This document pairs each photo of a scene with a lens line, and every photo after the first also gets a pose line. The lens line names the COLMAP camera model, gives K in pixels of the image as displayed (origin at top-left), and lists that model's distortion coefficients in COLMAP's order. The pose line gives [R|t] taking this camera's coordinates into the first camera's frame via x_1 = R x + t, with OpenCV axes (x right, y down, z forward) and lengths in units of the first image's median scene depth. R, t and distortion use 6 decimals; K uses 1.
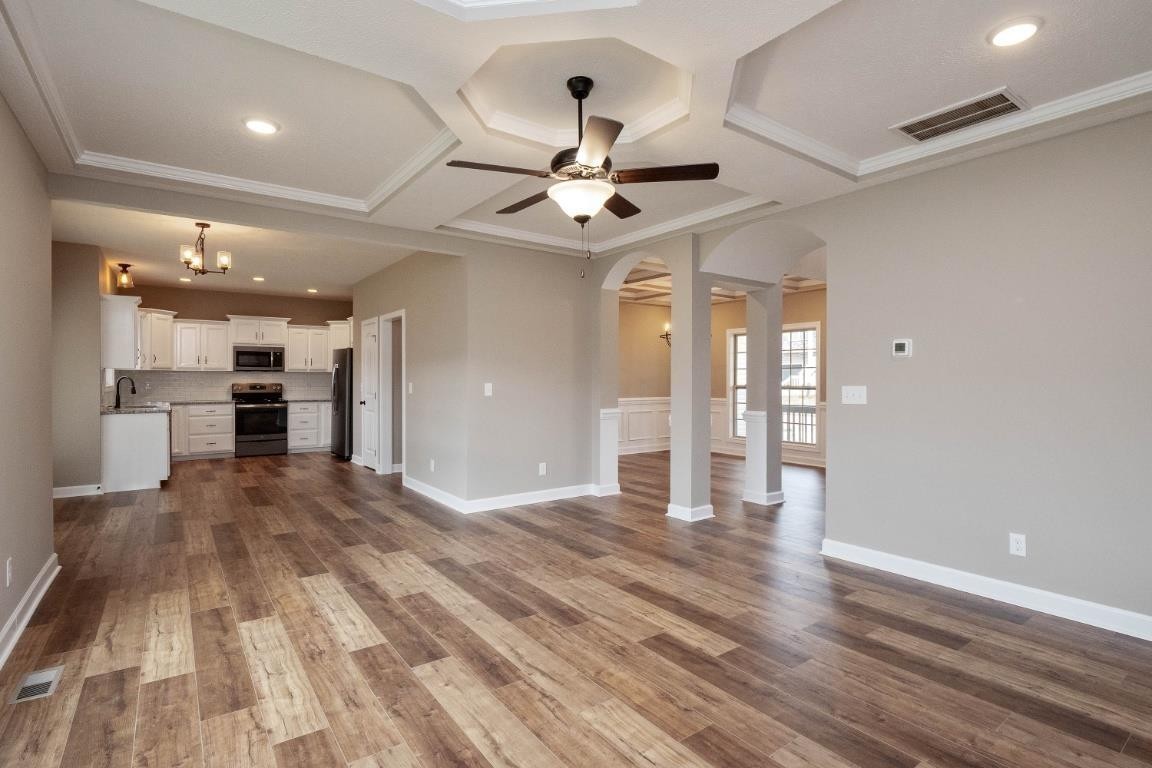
lens RADIAL K [[566.5, 0, 579.6], [0, 566.5, 382.6], [0, 0, 1]] dist [-0.011783, -0.000041]
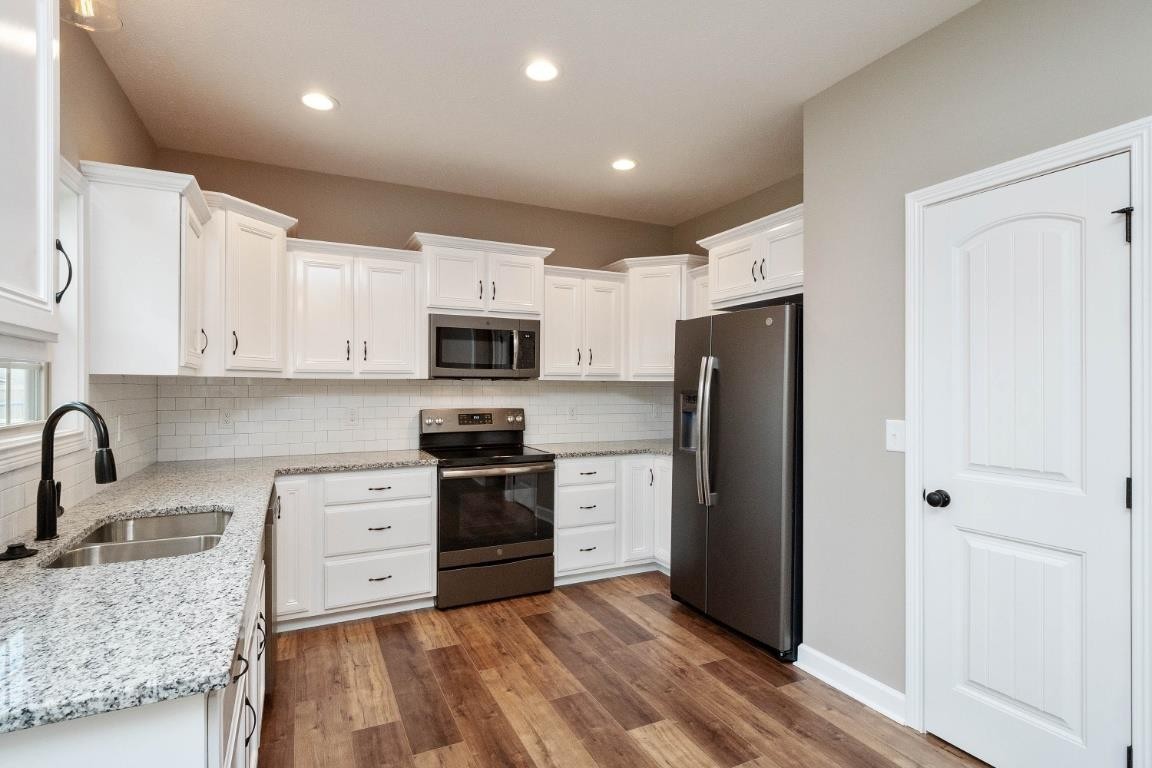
lens RADIAL K [[565.3, 0, 570.9], [0, 565.3, 385.9], [0, 0, 1]] dist [0.001626, -0.000173]
pose [[0.984069, -0.001572, -0.177778, -0.455495], [-0.000414, 0.999938, -0.011134, -0.011583], [0.177784, 0.011030, 0.984008, 0.644916]]
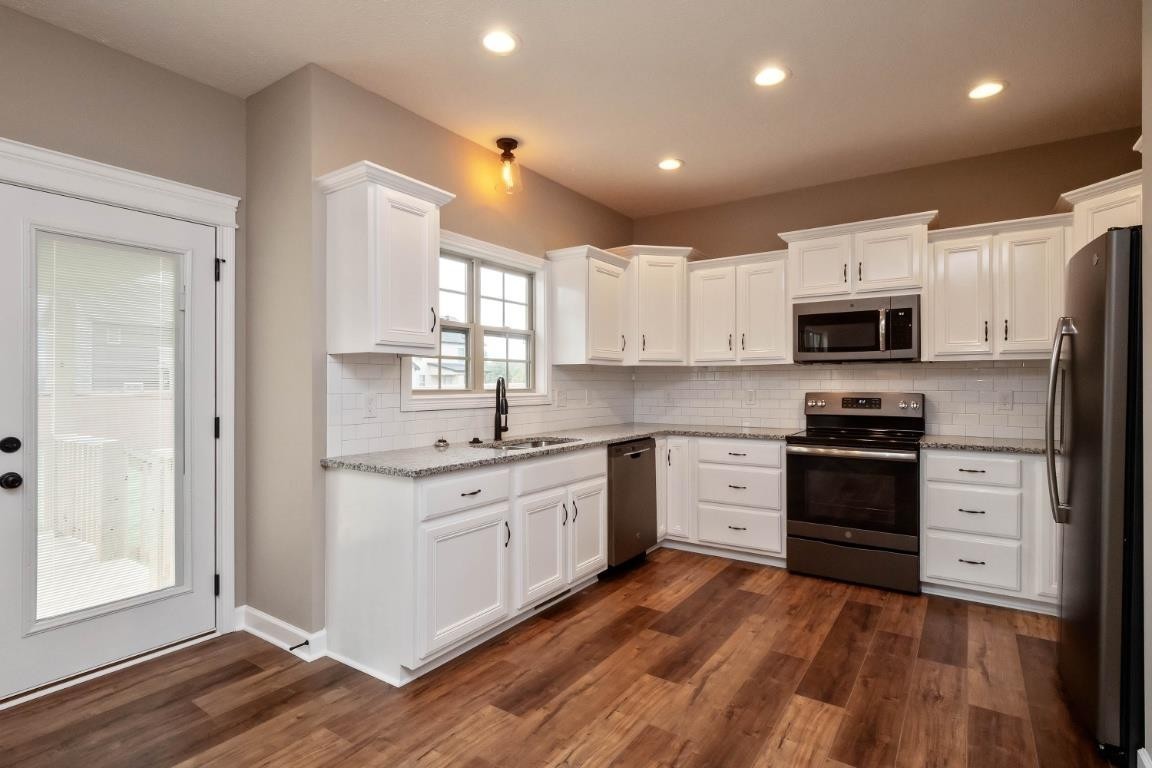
lens RADIAL K [[566.5, 0, 579.6], [0, 566.5, 382.6], [0, 0, 1]] dist [-0.011783, -0.000041]
pose [[0.333365, -0.007141, -0.942771, -0.269619], [-0.006171, 0.999933, -0.009756, -0.000787], [0.942778, 0.009071, 0.333299, 0.716145]]
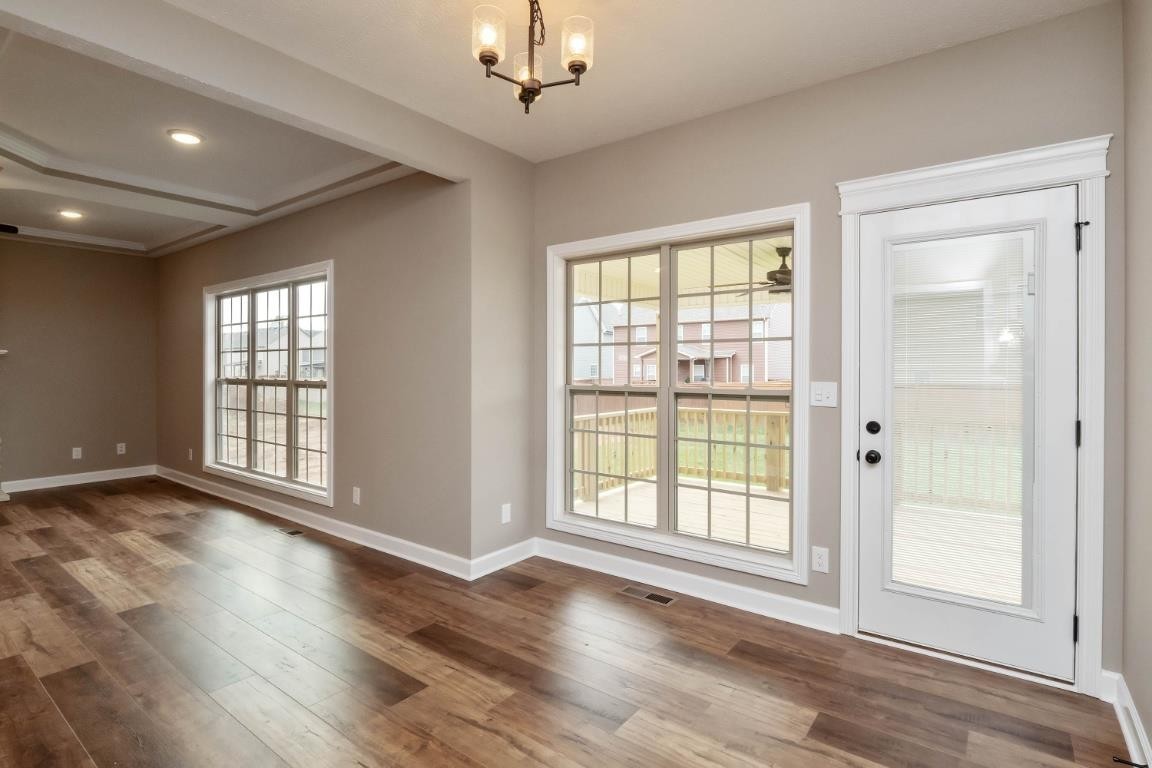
lens RADIAL K [[573.7, 0, 575.8], [0, 573.7, 368.6], [0, 0, 1]] dist [-0.009105, 0.000217]
pose [[-0.958221, 0.001060, -0.286028, -0.349439], [-0.001851, 0.999949, 0.009907, -0.009155], [0.286024, 0.010023, -0.958170, 0.816324]]
